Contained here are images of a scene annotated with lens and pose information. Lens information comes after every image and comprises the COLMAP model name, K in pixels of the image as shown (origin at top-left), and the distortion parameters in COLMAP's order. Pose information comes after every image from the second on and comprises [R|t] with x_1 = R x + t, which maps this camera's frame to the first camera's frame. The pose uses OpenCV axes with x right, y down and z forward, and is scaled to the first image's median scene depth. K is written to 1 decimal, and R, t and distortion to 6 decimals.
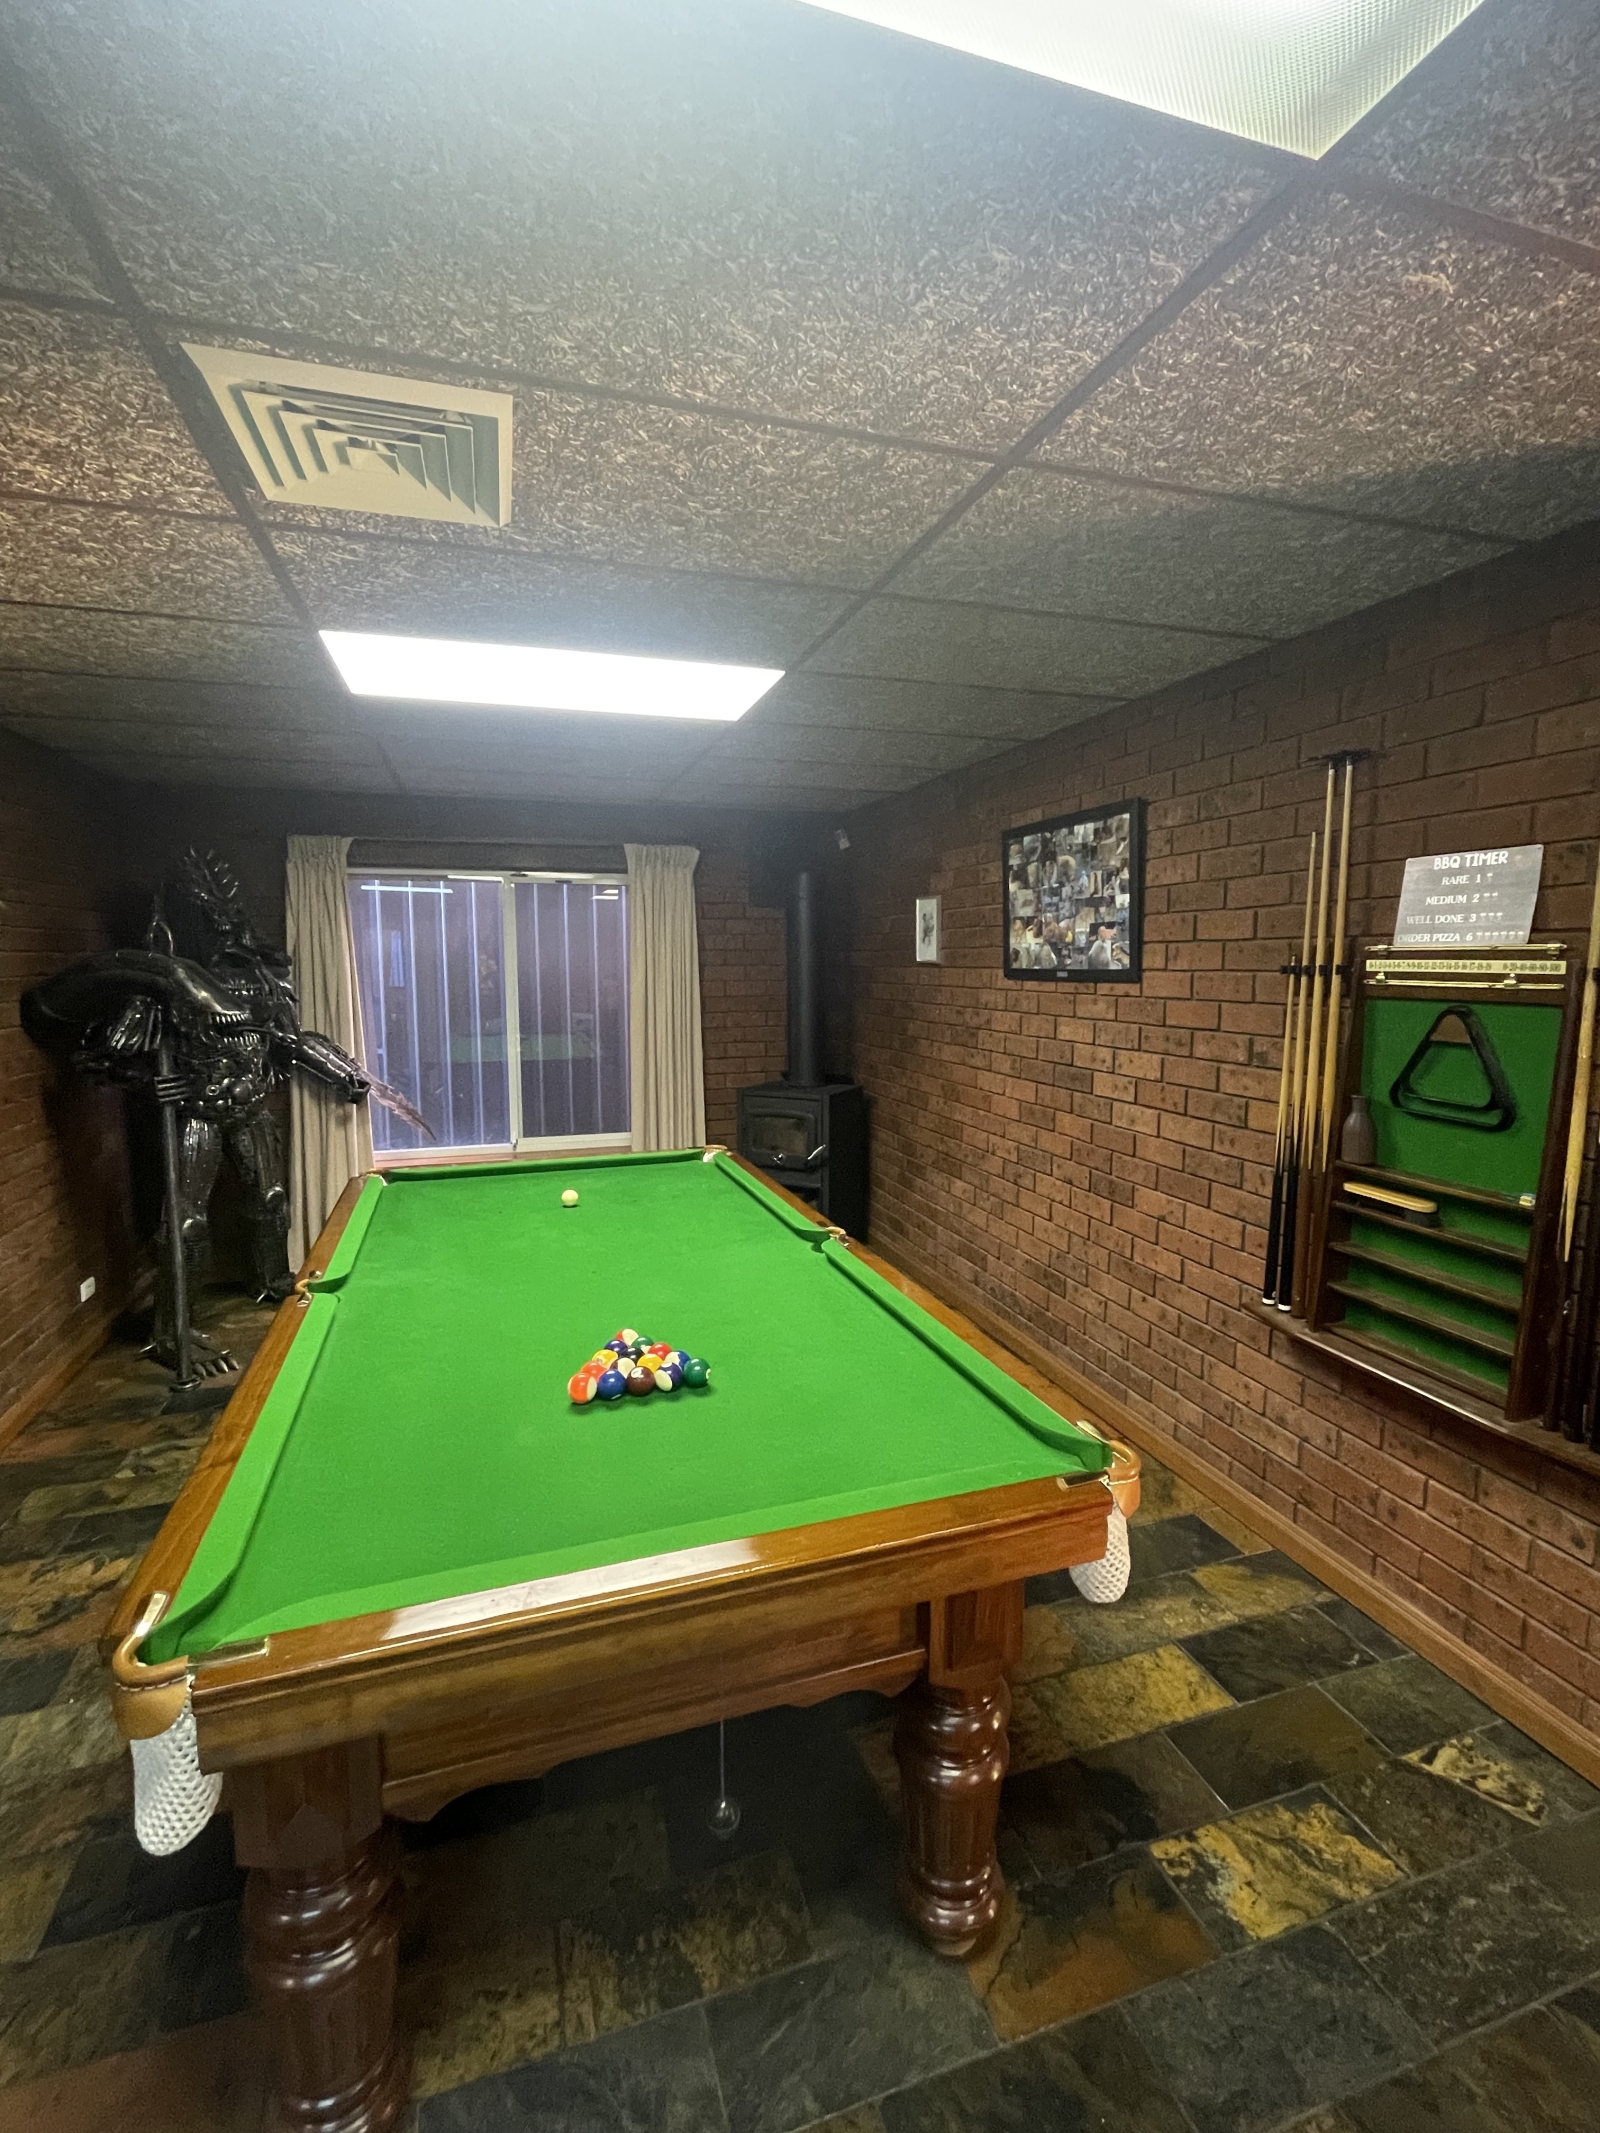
lens RADIAL K [[945.8, 0, 797.0], [0, 945.8, 1067.6], [0, 0, 1]] dist [0.002693, 0.000222]
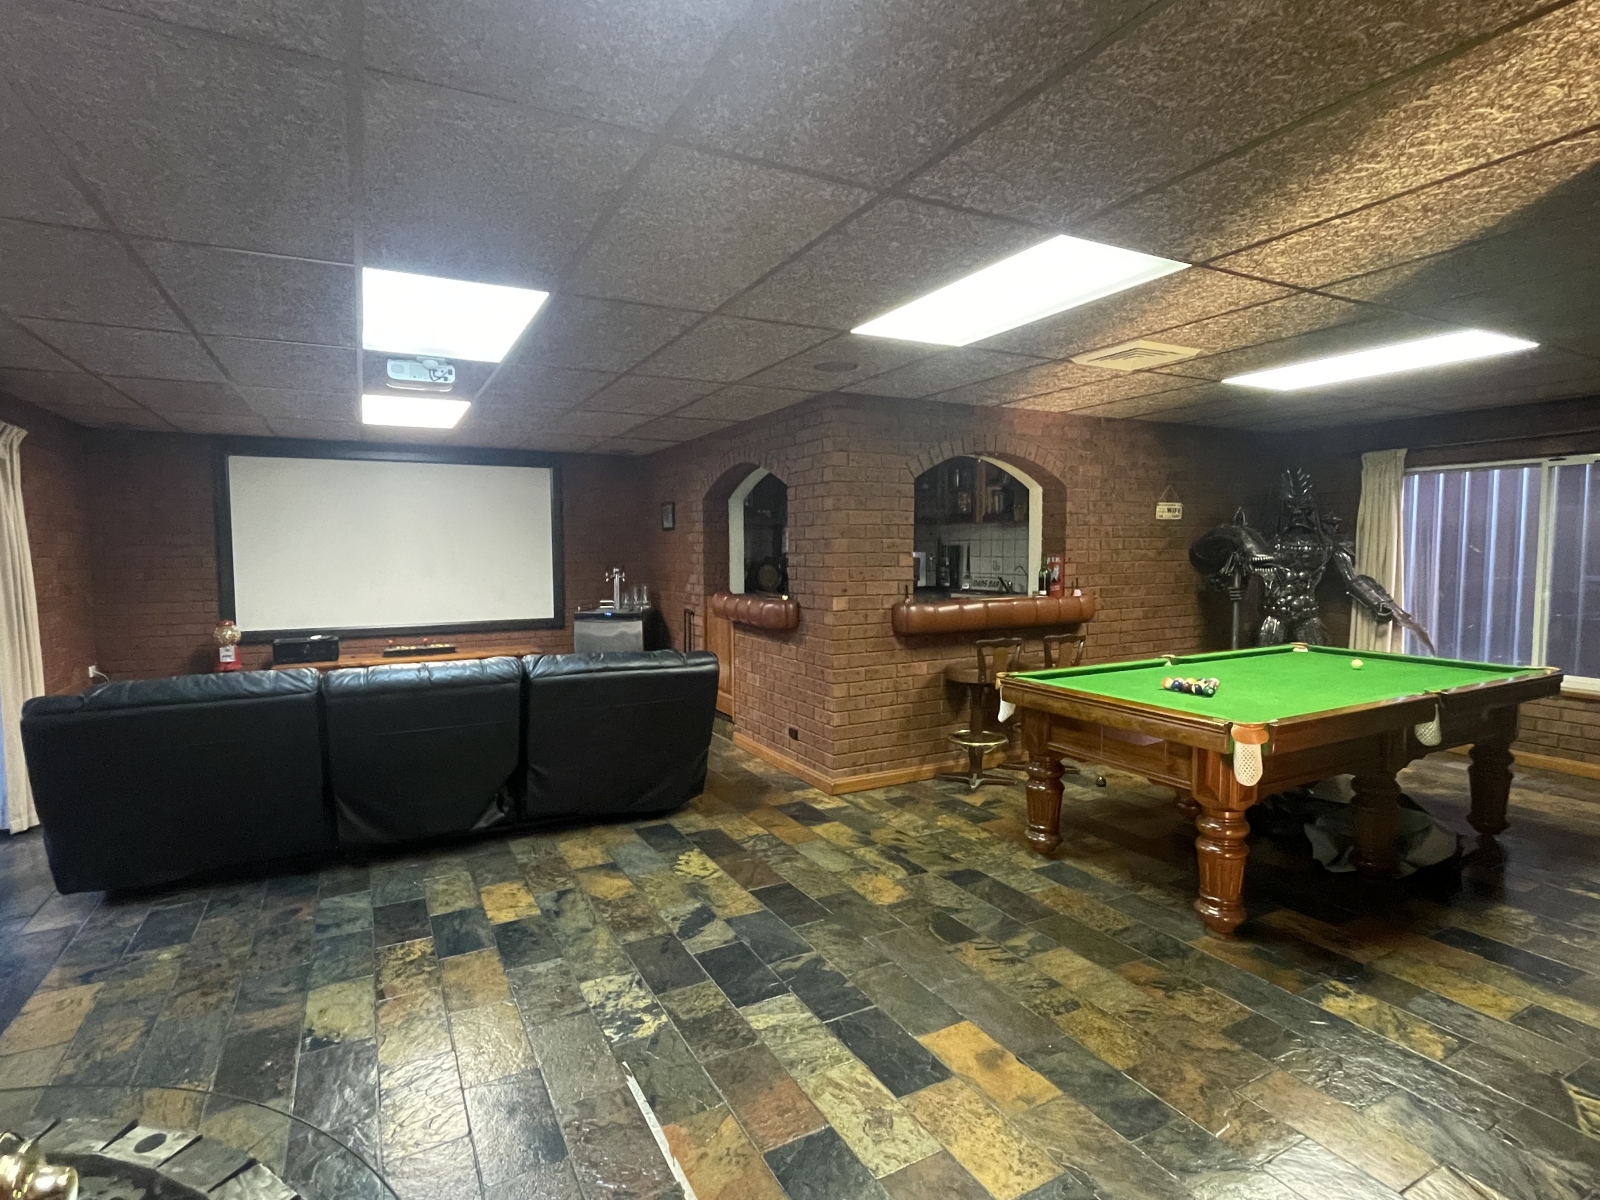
lens RADIAL K [[828.7, 0, 801.3], [0, 828.7, 604.9], [0, 0, 1]] dist [-0.000133, -0.000014]
pose [[0.167006, 0.067681, -0.983630, 0.926379], [-0.110977, 0.992592, 0.049456, 0.062904], [0.979690, 0.100901, 0.173280, -0.206184]]
